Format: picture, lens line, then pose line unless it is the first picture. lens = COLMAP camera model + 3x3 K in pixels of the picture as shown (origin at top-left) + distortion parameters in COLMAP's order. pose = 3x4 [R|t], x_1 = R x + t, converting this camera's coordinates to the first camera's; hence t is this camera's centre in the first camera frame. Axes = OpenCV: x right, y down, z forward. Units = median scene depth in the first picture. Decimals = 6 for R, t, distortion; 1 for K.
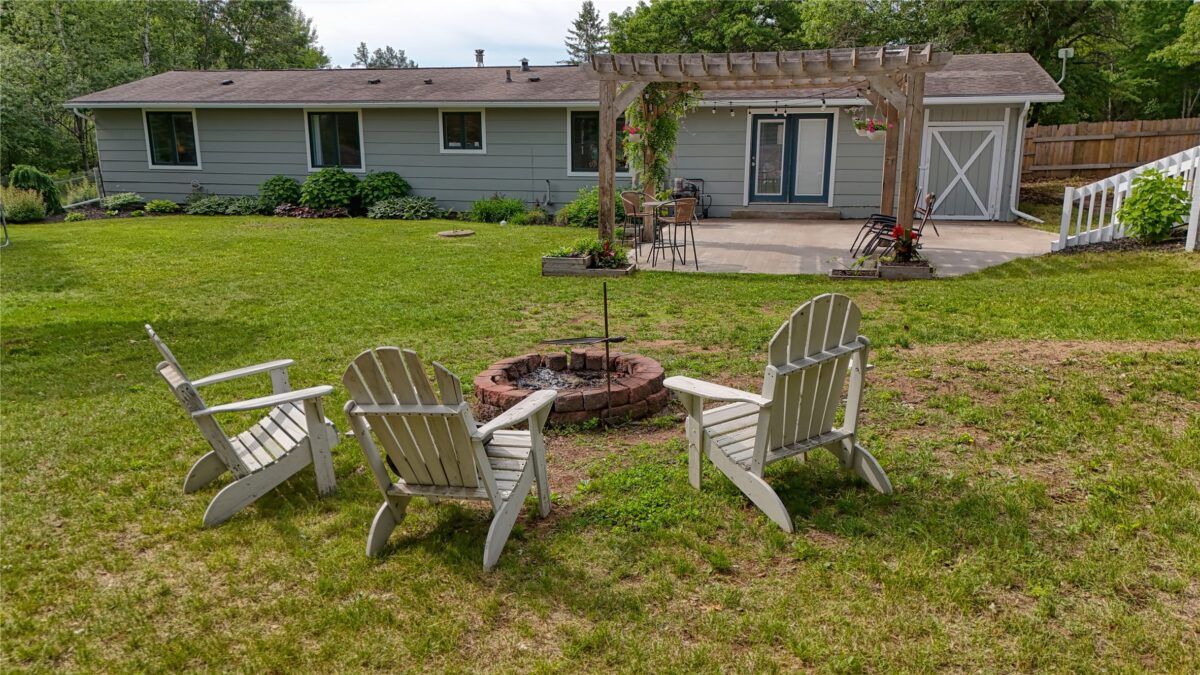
lens RADIAL K [[888.7, 0, 600.0], [0, 888.7, 337.5], [0, 0, 1]] dist [0.084475, -0.088539]
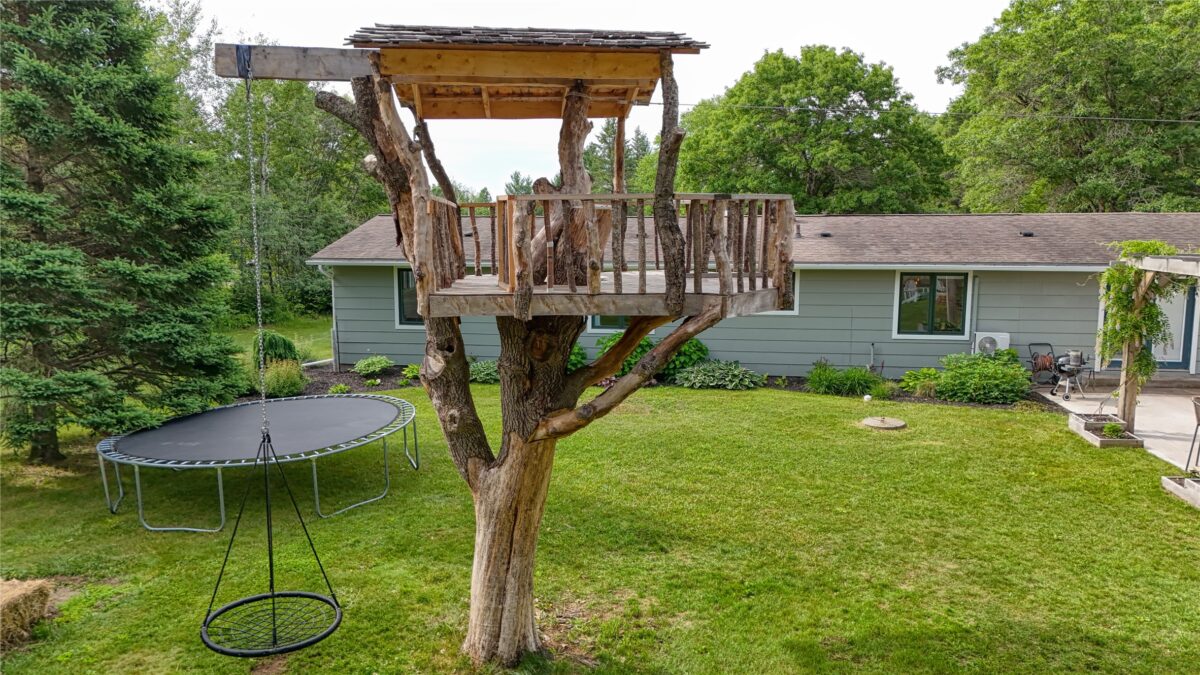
lens RADIAL K [[888.7, 0, 600.0], [0, 888.7, 337.5], [0, 0, 1]] dist [0.084475, -0.088539]
pose [[0.994355, -0.012519, 0.105367, -0.431477], [0.022411, 0.995392, -0.093229, -0.099528], [-0.103715, 0.095064, 0.990054, 0.098060]]
